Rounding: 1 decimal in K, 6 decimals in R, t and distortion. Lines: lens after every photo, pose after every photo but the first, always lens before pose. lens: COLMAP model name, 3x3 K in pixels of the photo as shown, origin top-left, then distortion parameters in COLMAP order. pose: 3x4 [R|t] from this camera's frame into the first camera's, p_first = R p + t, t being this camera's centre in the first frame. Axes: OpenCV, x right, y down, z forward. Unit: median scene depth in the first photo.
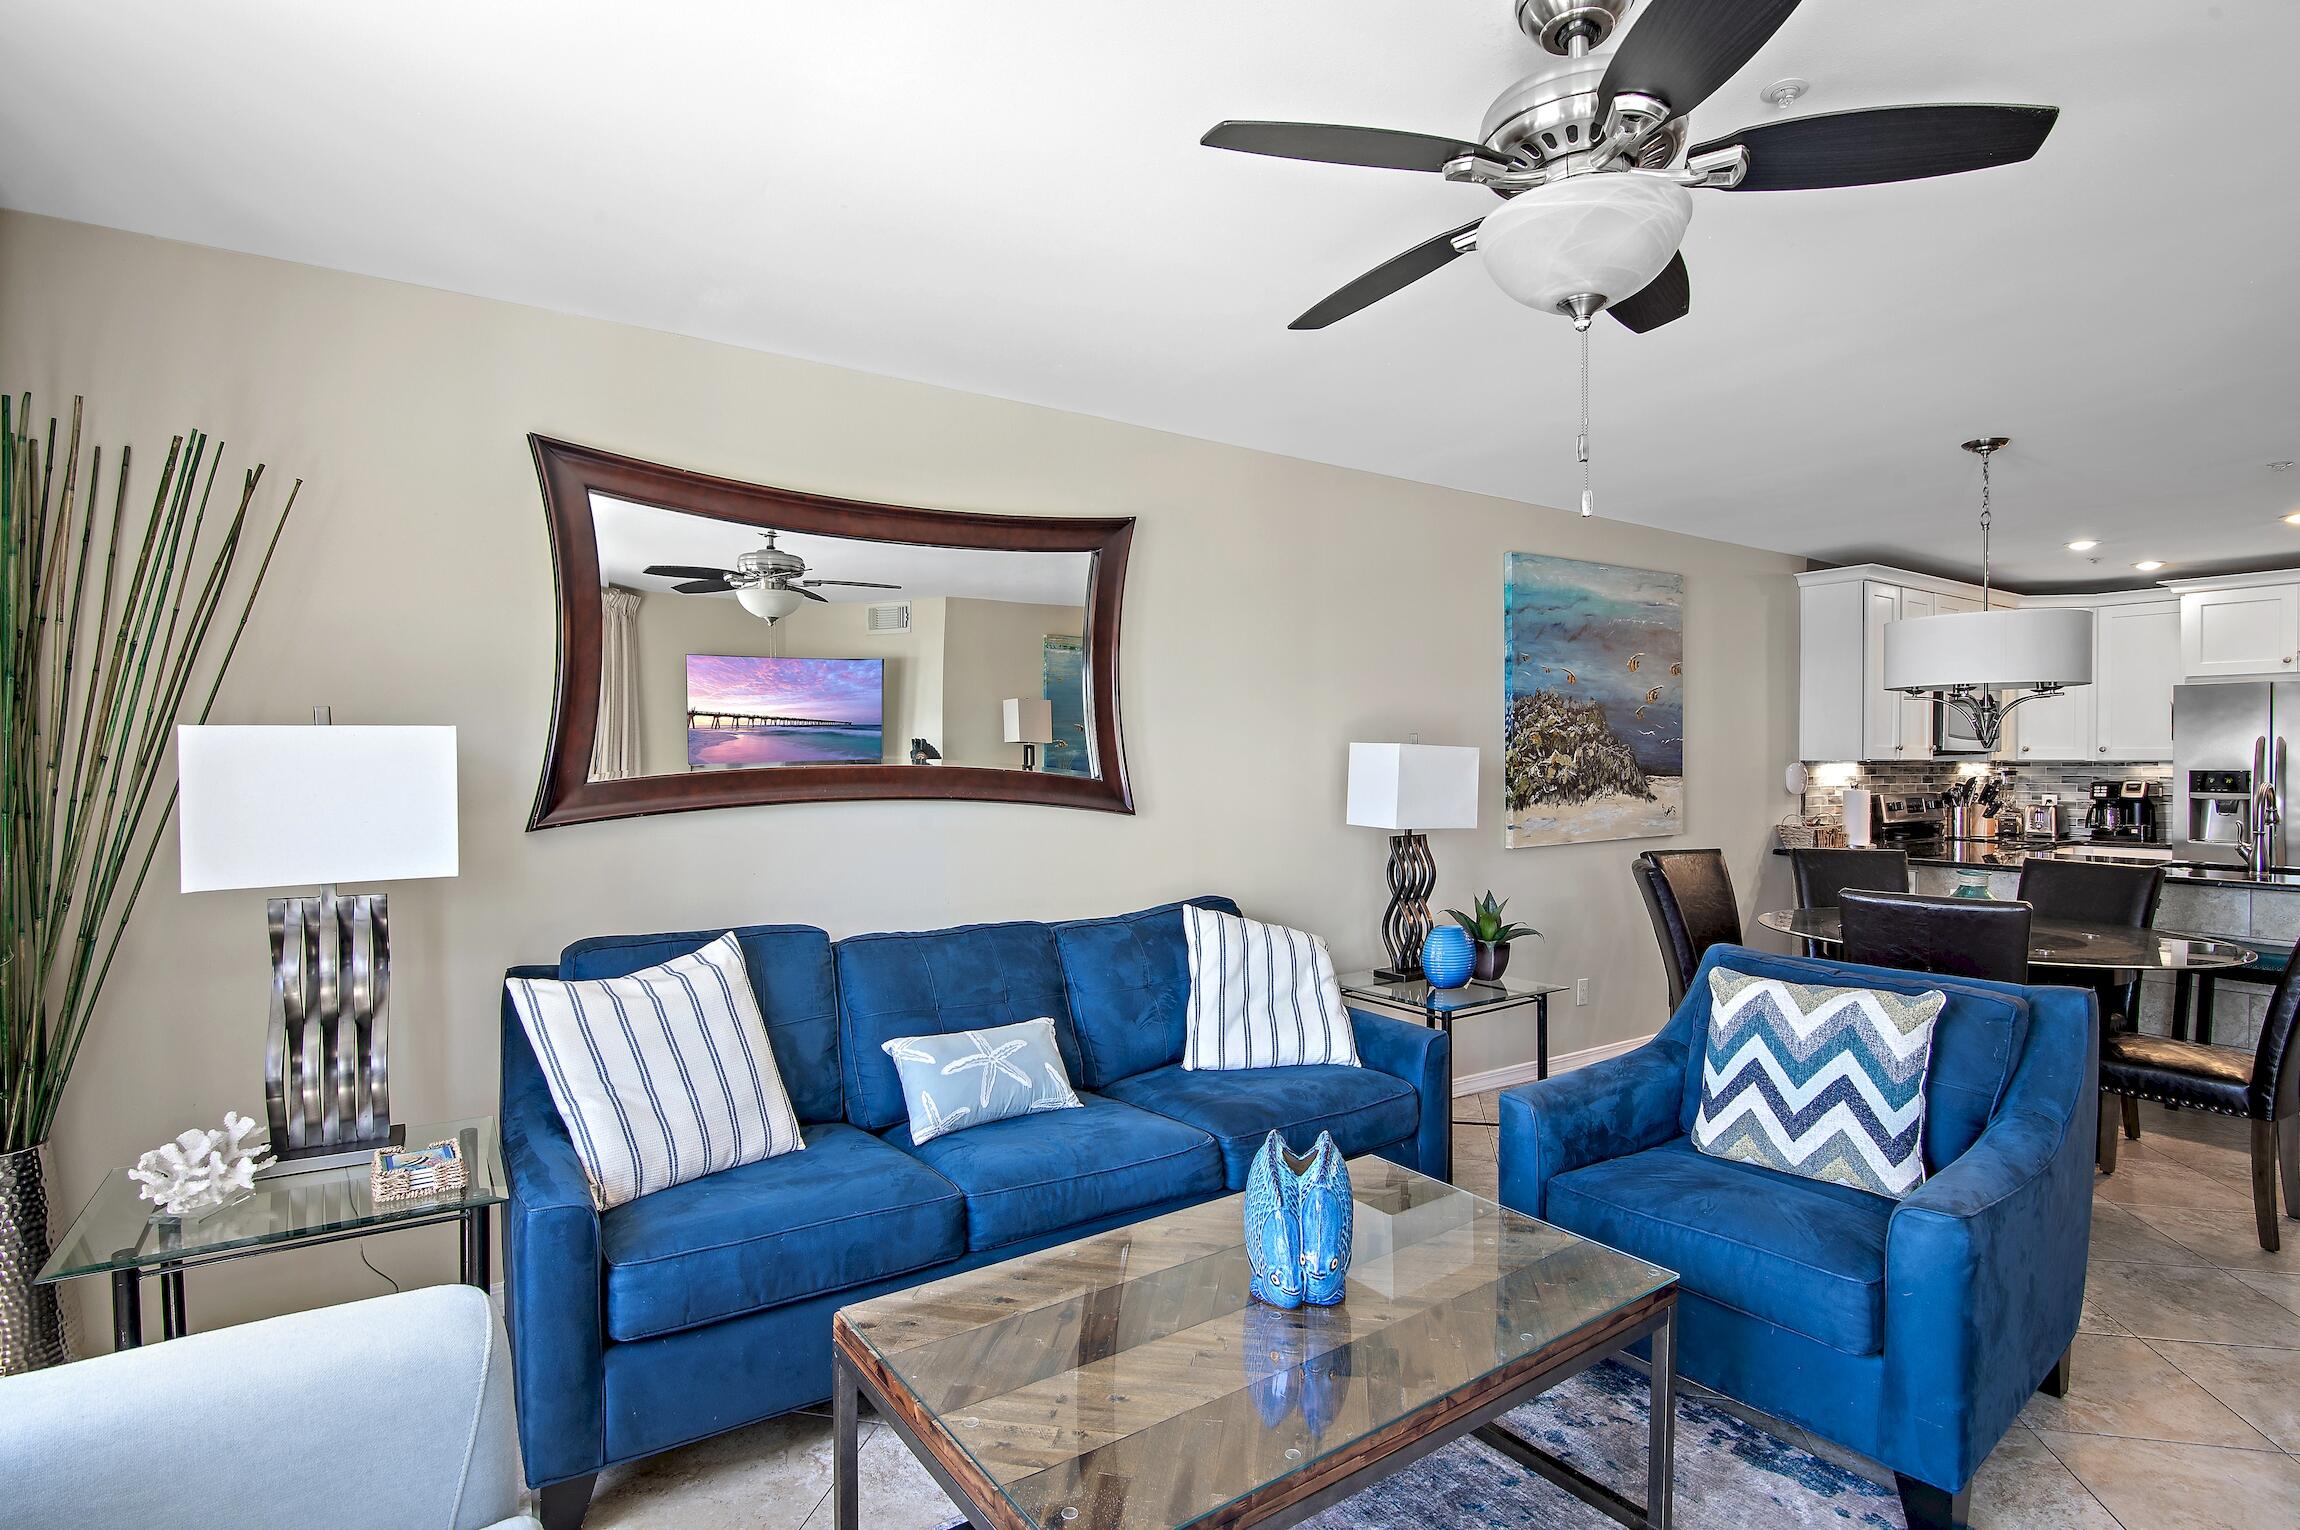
lens RADIAL K [[1156.7, 0, 1149.6], [0, 1156.7, 767.8], [0, 0, 1]] dist [-0.010013, 0.003197]
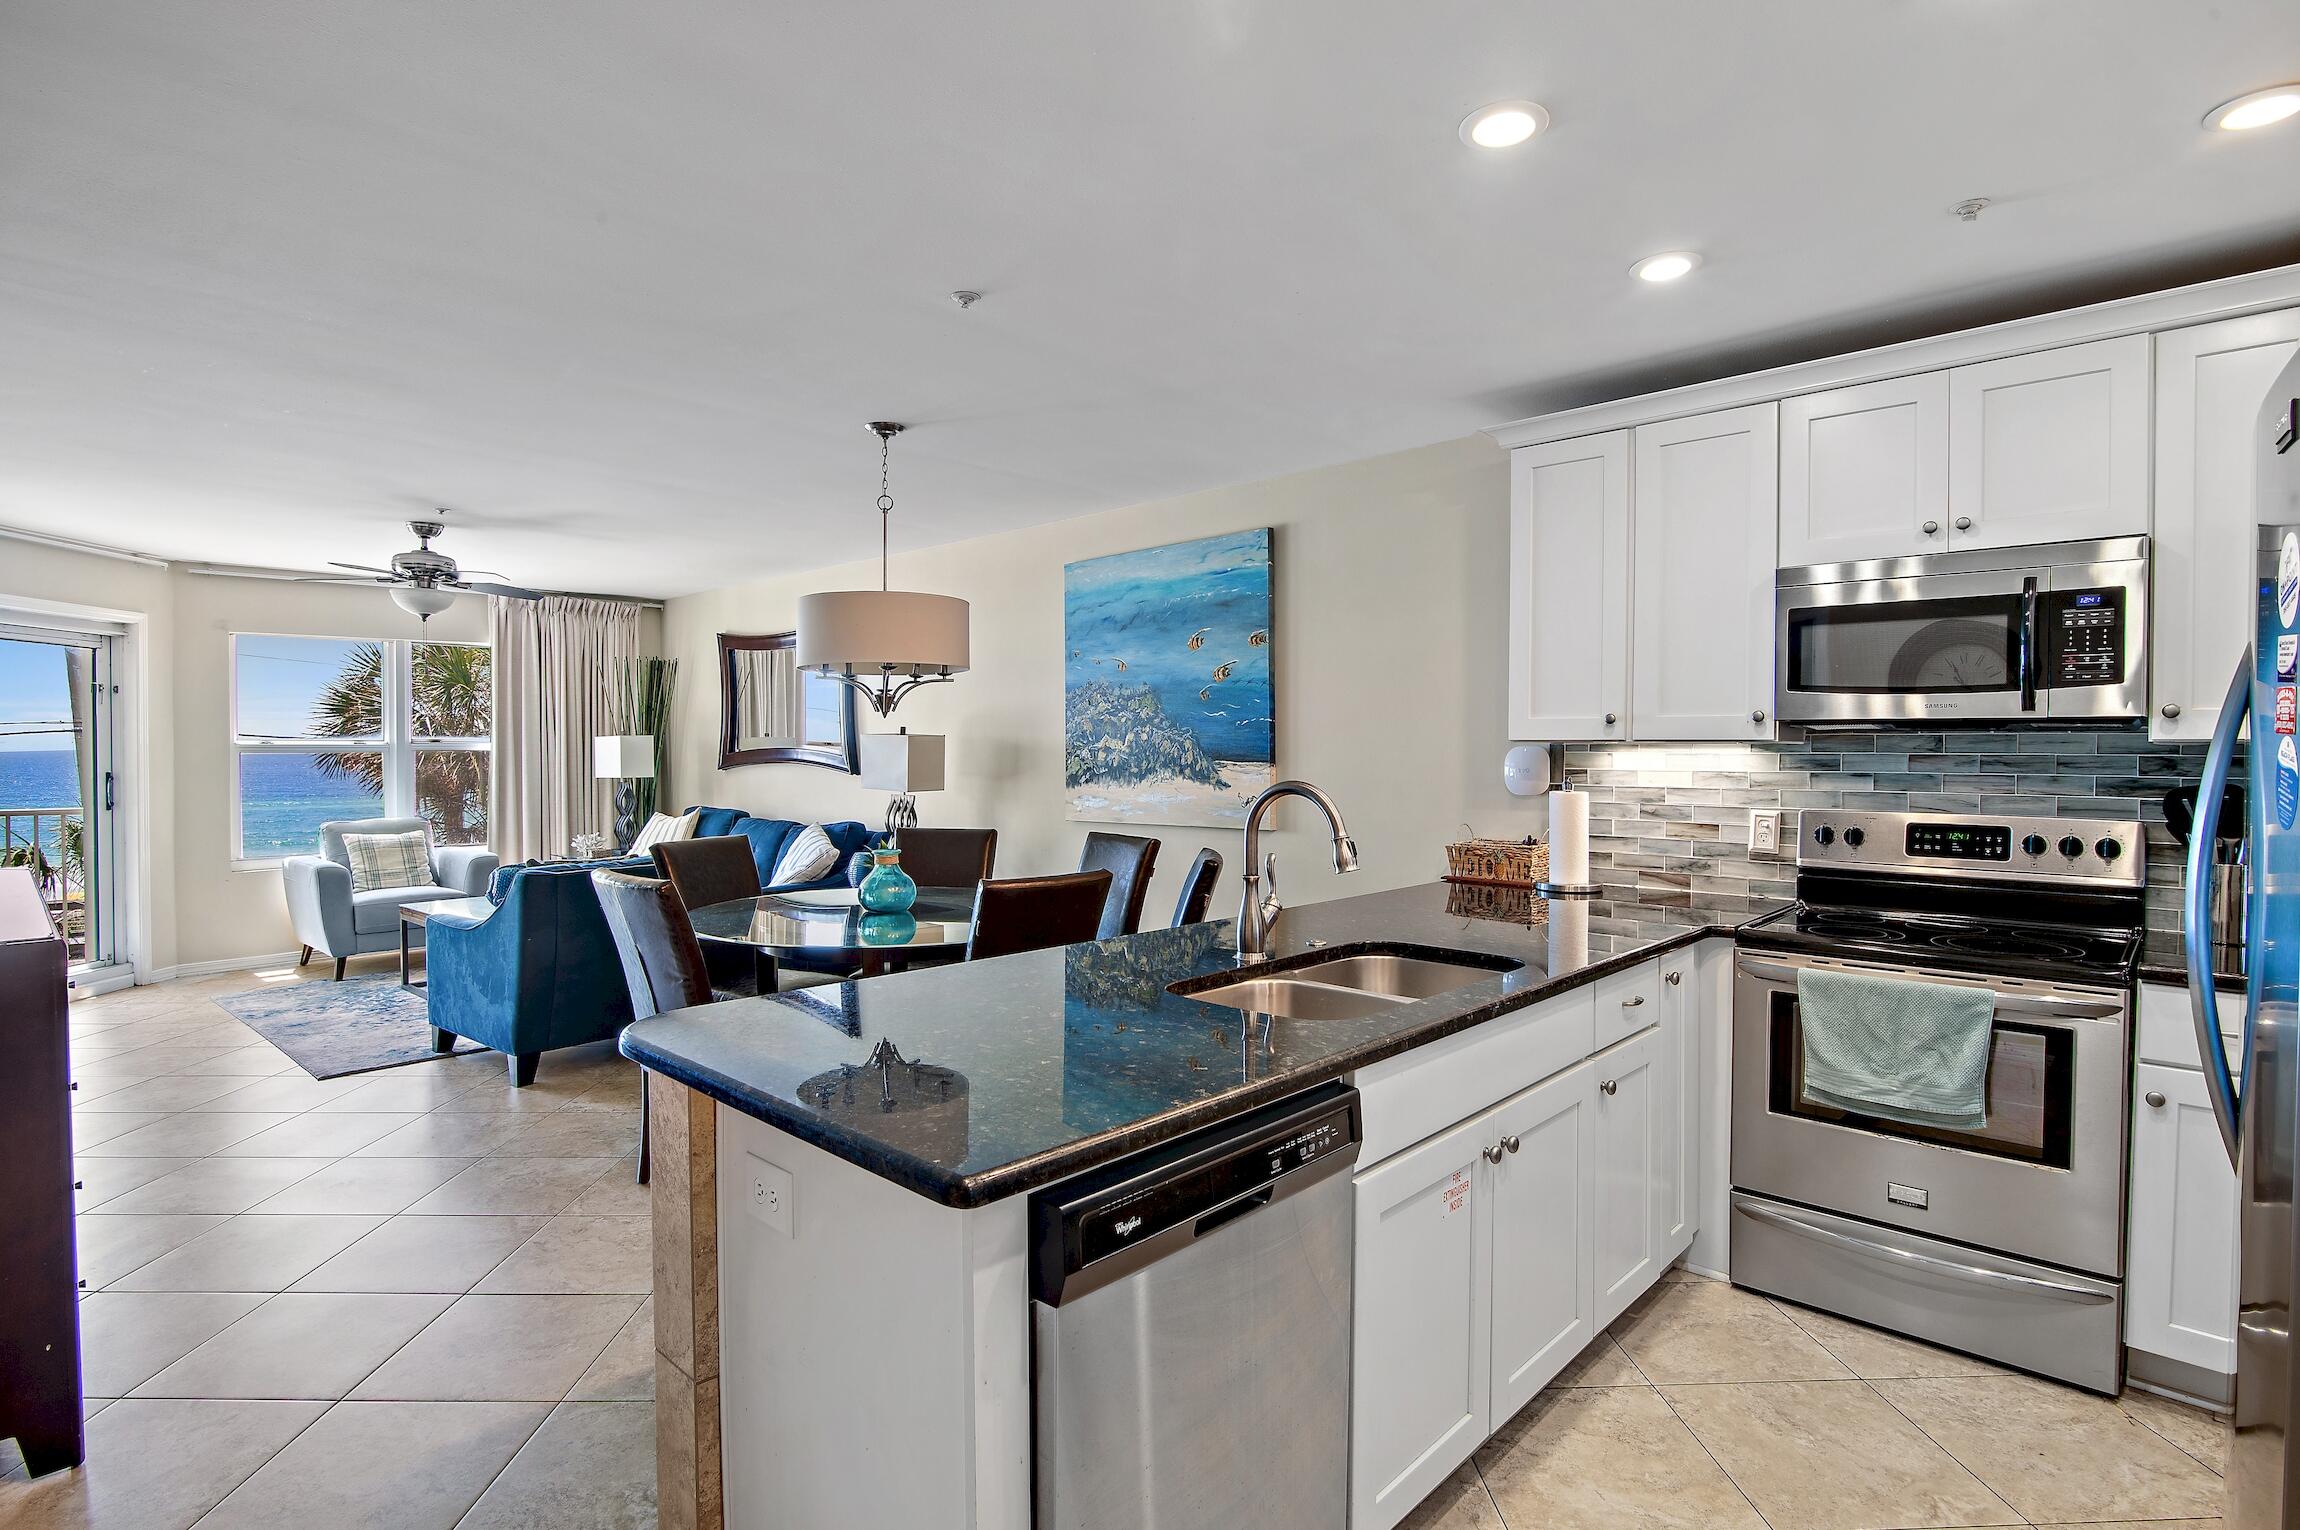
lens RADIAL K [[1156.7, 0, 1139.4], [0, 1156.7, 767.5], [0, 0, 1]] dist [-0.010013, 0.003197]
pose [[0.197230, 0.015410, -0.980236, 1.321430], [-0.006348, 0.999876, 0.014441, -0.000478], [0.980337, 0.003375, 0.197304, 0.760821]]
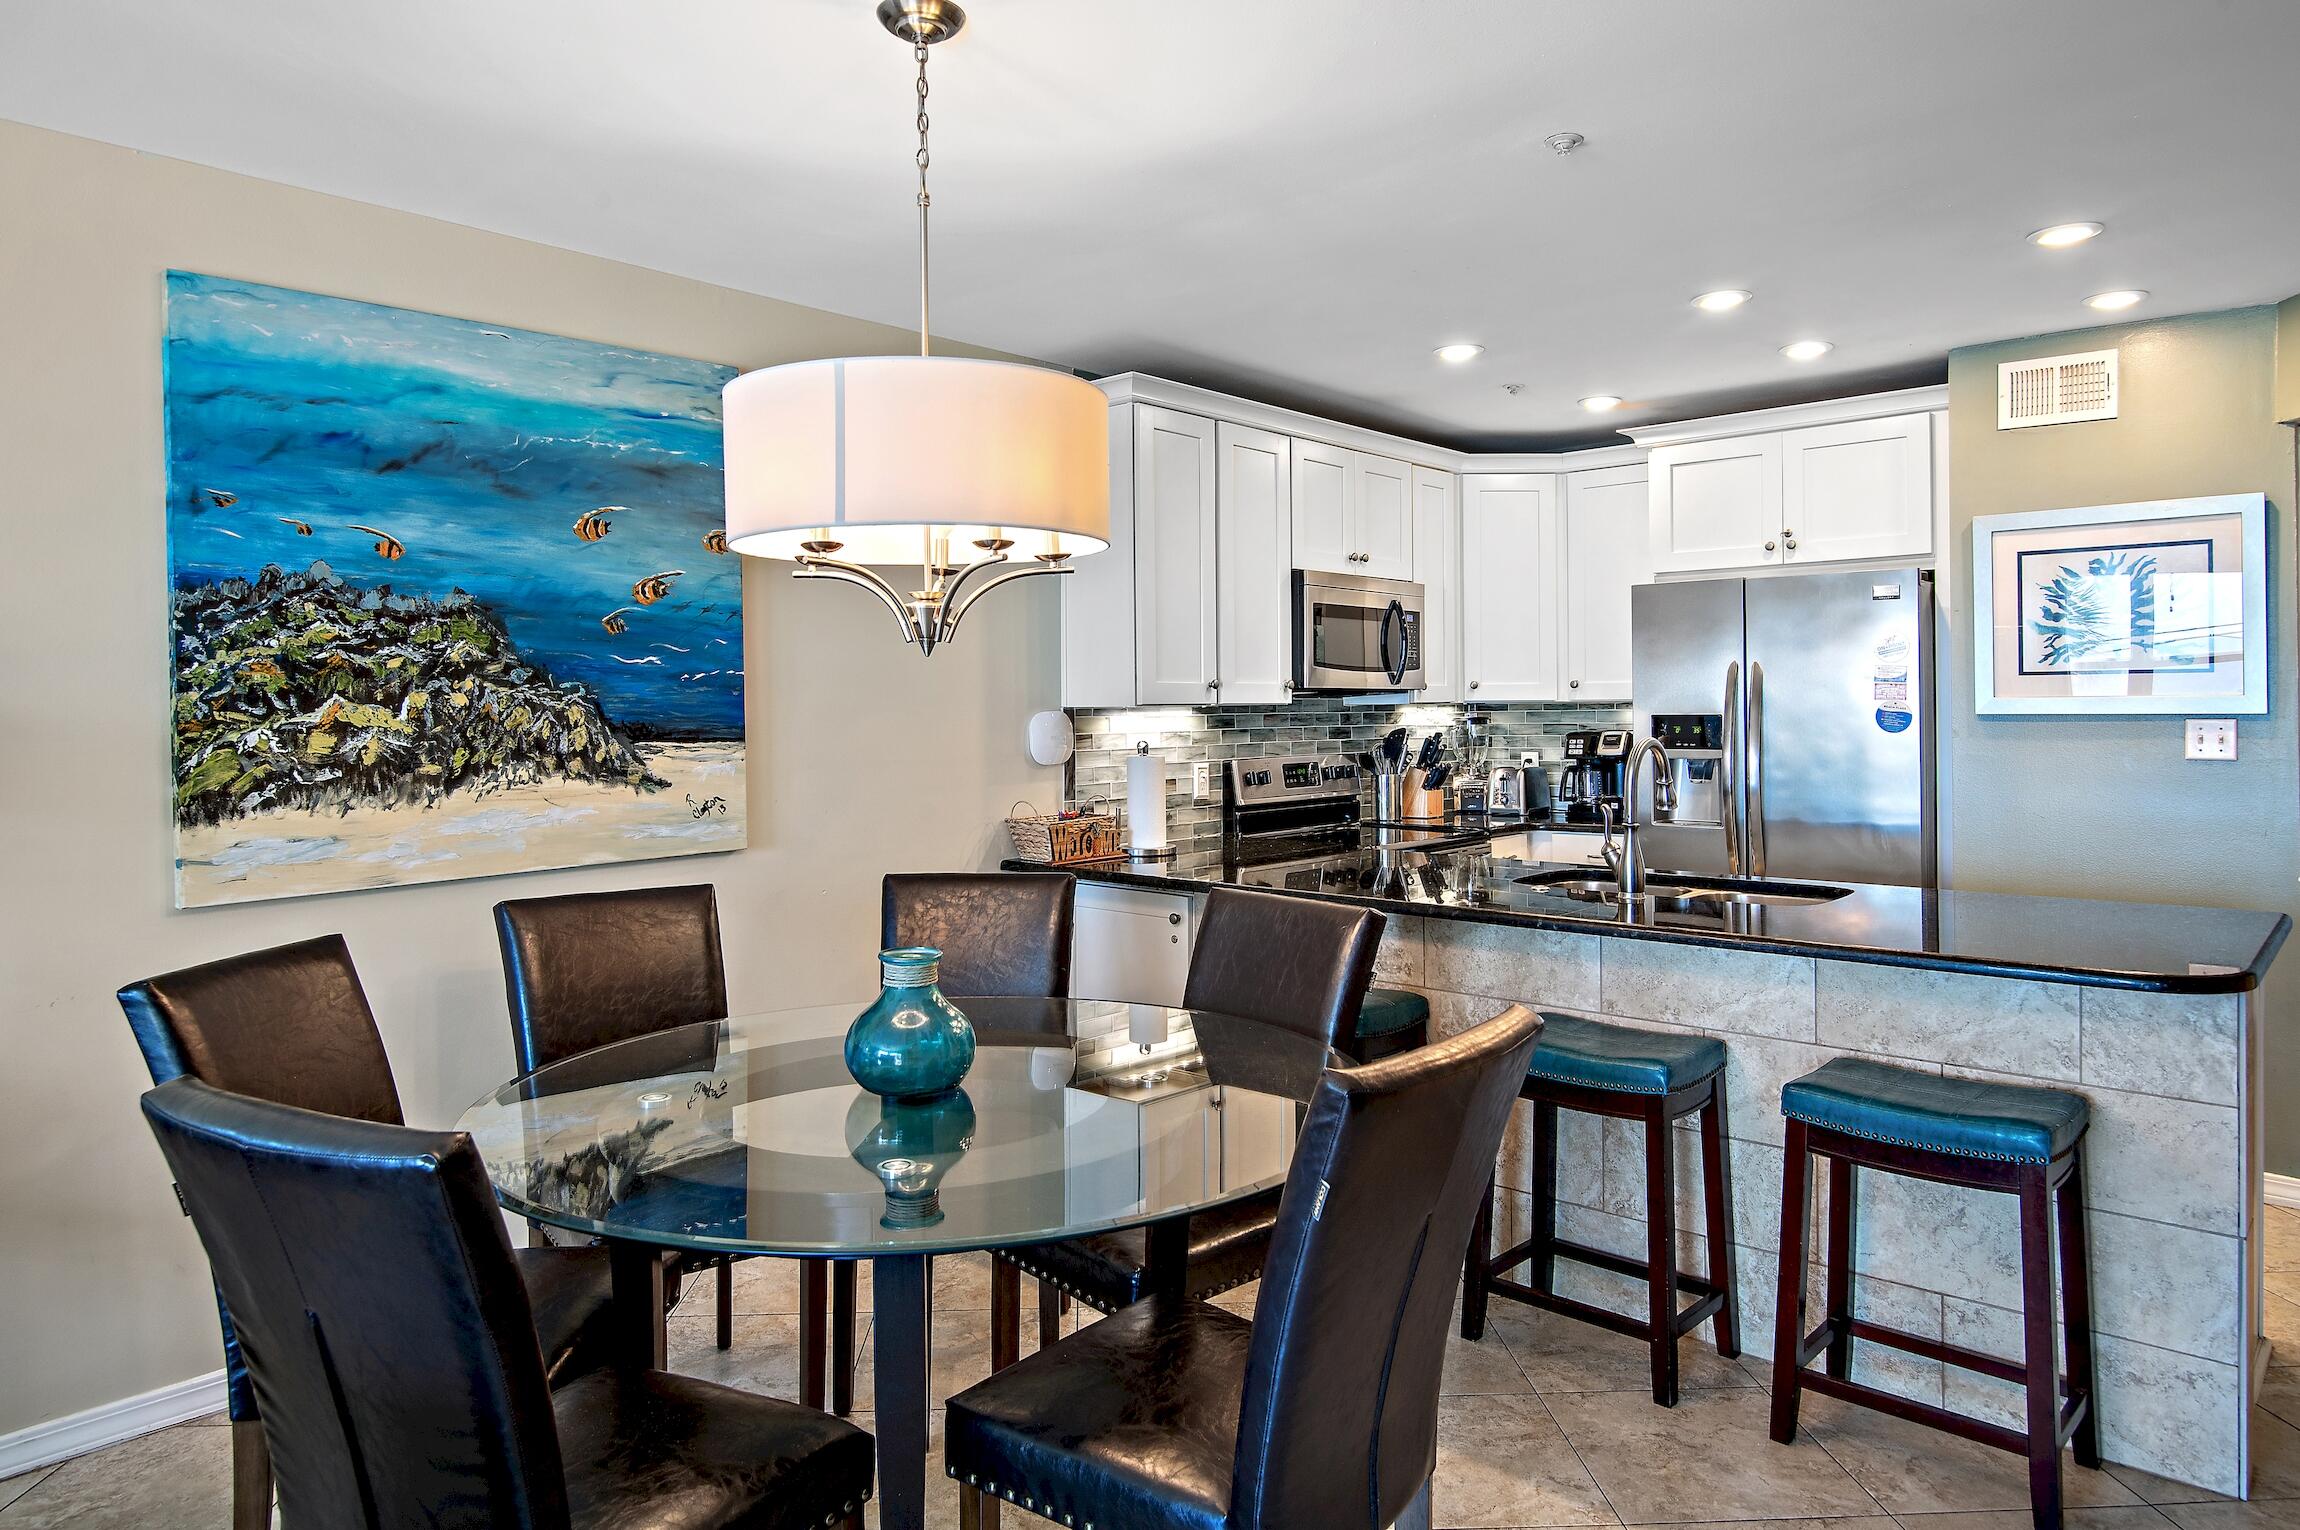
lens RADIAL K [[1434.4, 0, 1149.2], [0, 1434.4, 703.2], [0, 0, 1]] dist [-0.007393, 0.001133]
pose [[0.972170, -0.011316, 0.234003, 0.504237], [0.013297, 0.999888, -0.006894, -0.003199], [-0.233899, 0.009813, 0.972211, 0.317108]]
